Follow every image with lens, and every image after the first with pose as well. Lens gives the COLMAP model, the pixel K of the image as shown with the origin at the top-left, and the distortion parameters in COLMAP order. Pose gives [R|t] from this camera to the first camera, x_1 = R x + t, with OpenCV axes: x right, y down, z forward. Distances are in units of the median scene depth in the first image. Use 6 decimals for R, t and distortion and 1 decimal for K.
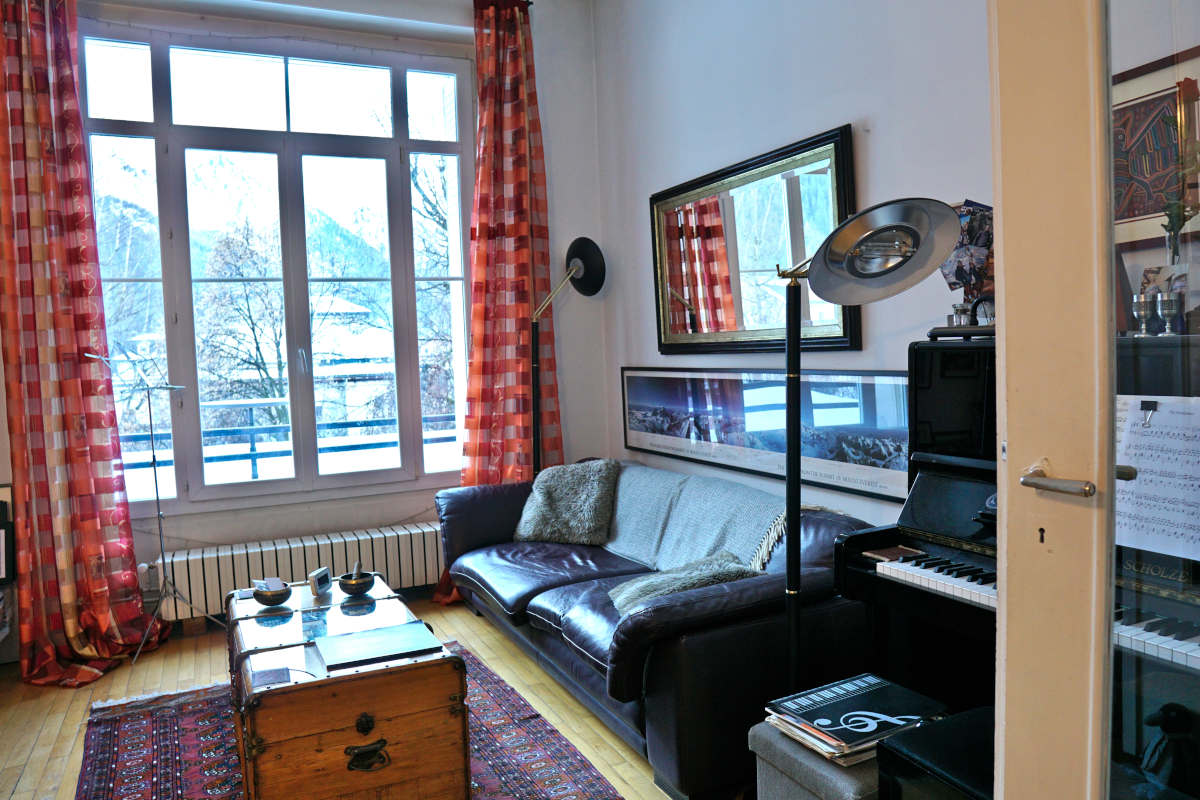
lens RADIAL K [[843.9, 0, 604.2], [0, 843.9, 402.8], [0, 0, 1]] dist [-0.108184, 0.065929]
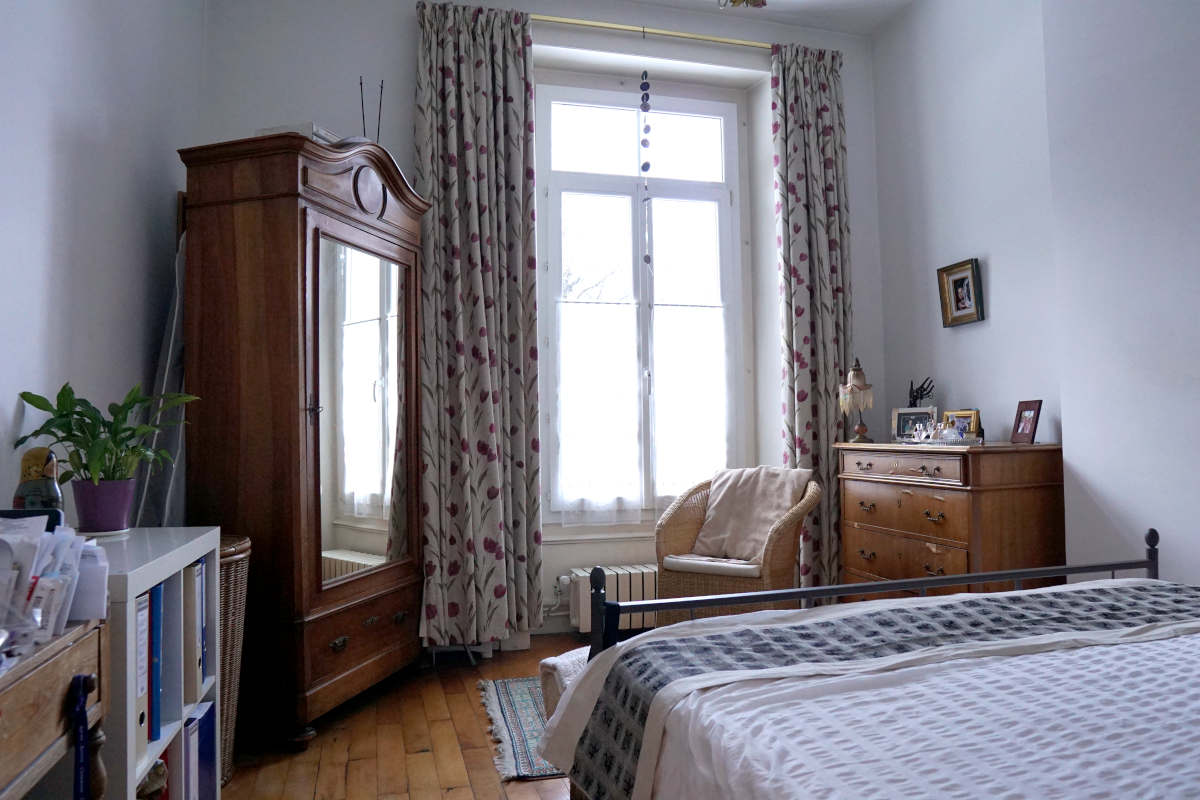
lens RADIAL K [[843.9, 0, 600.1], [0, 843.9, 397.2], [0, 0, 1]] dist [-0.108184, 0.065929]
pose [[0.982239, 0.015447, -0.186996, -0.227384], [-0.032520, 0.995538, -0.088582, 0.051101], [0.184793, 0.093090, 0.978359, -0.037107]]
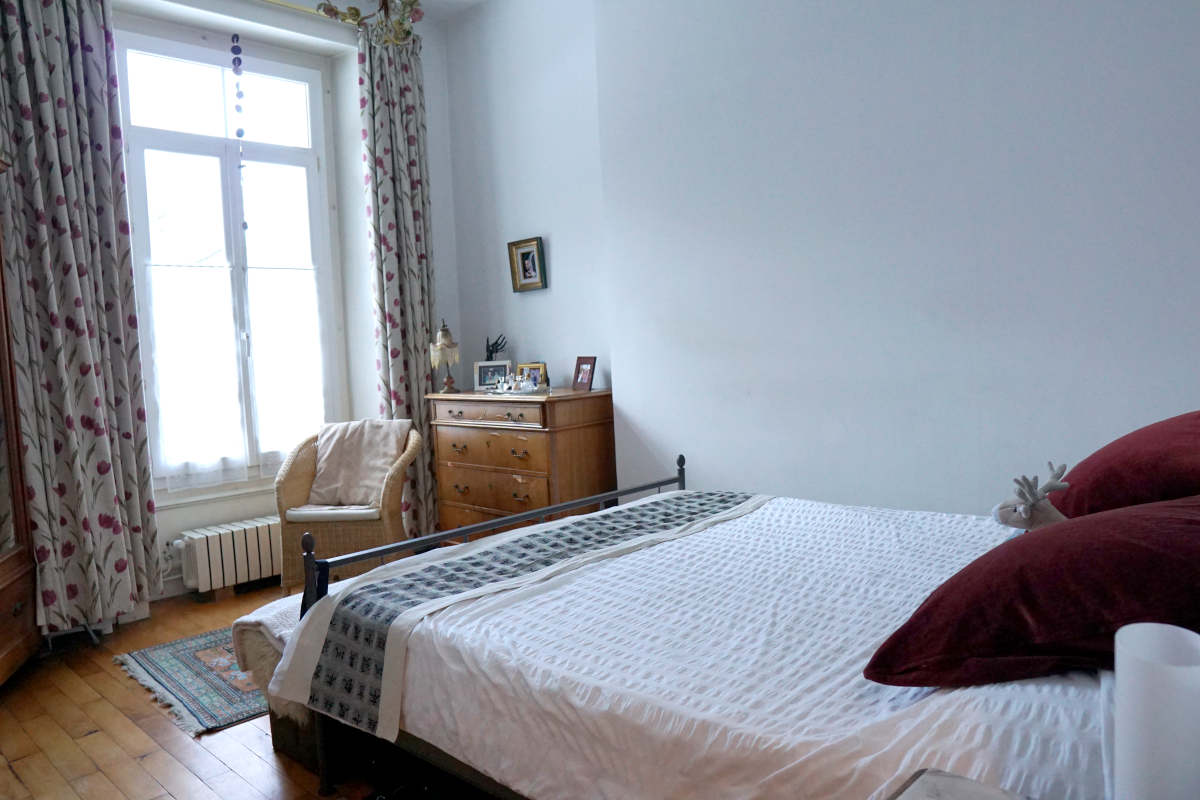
lens RADIAL K [[843.9, 0, 603.4], [0, 843.9, 398.7], [0, 0, 1]] dist [-0.108184, 0.065929]
pose [[0.932930, -0.032164, 0.358618, -0.320947], [0.033597, 0.999433, 0.002237, 0.020824], [-0.358487, 0.009961, 0.933482, -0.154769]]
